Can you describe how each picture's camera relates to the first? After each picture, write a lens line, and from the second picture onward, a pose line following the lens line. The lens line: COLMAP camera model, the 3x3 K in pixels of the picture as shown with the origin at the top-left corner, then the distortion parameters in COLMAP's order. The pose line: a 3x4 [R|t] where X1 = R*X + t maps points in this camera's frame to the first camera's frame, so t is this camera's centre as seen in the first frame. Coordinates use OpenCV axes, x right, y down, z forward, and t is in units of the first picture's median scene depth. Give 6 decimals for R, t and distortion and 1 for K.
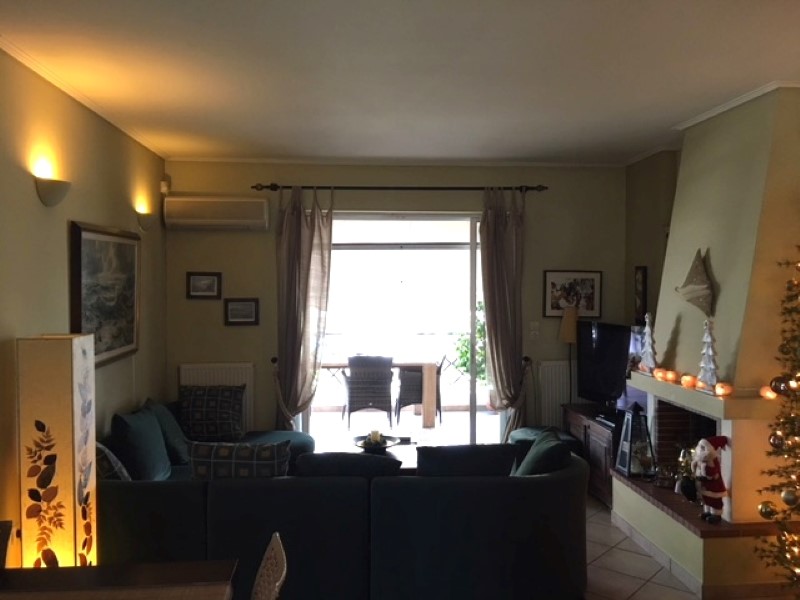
lens RADIAL K [[684.7, 0, 400.0], [0, 684.7, 300.0], [0, 0, 1]] dist [0.059691, -0.004239]
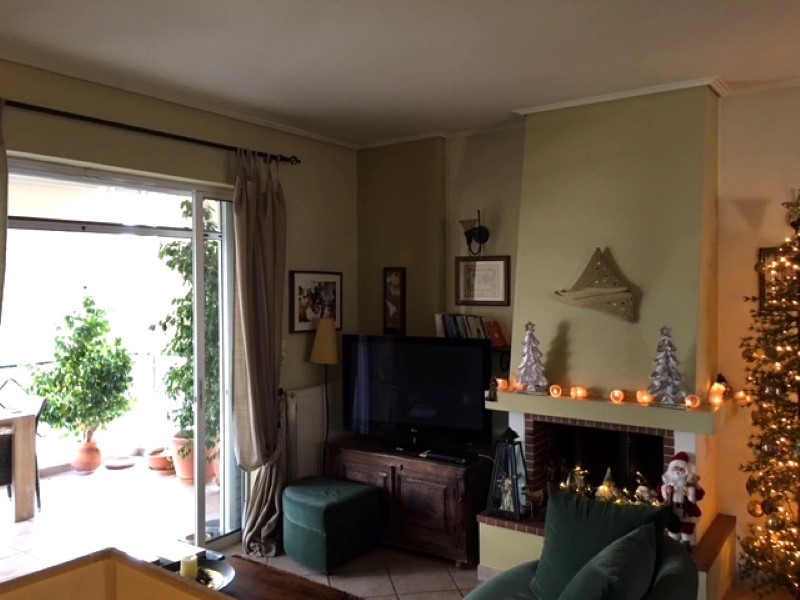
lens RADIAL K [[684.7, 0, 400.0], [0, 684.7, 300.0], [0, 0, 1]] dist [0.059691, -0.004239]
pose [[0.645834, -0.020264, 0.763209, -0.301919], [0.026030, 0.999651, 0.004515, -0.011955], [-0.763034, 0.016950, 0.646136, 0.441159]]
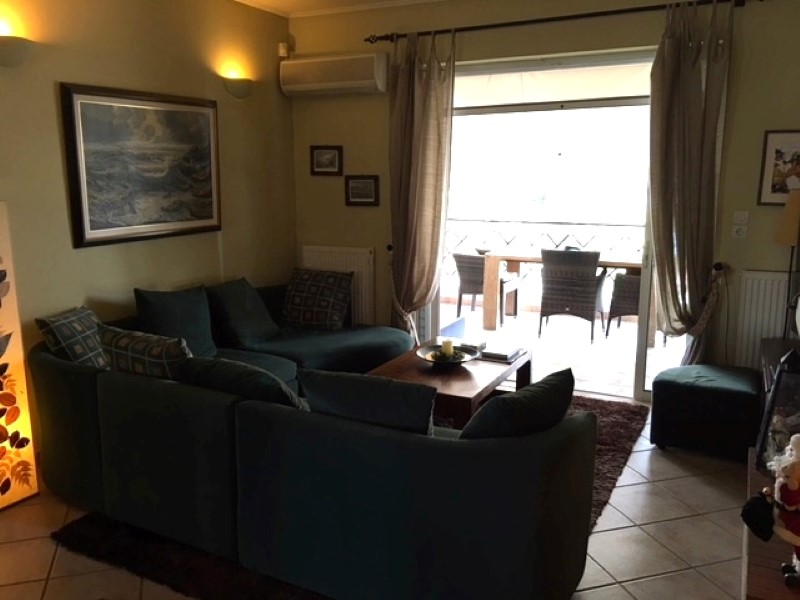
lens RADIAL K [[684.7, 0, 400.0], [0, 684.7, 300.0], [0, 0, 1]] dist [0.059691, -0.004239]
pose [[0.851625, 0.096590, -0.515175, 0.282944], [-0.013785, 0.986661, 0.162201, 0.012201], [0.523970, -0.131032, 0.841597, 0.262869]]
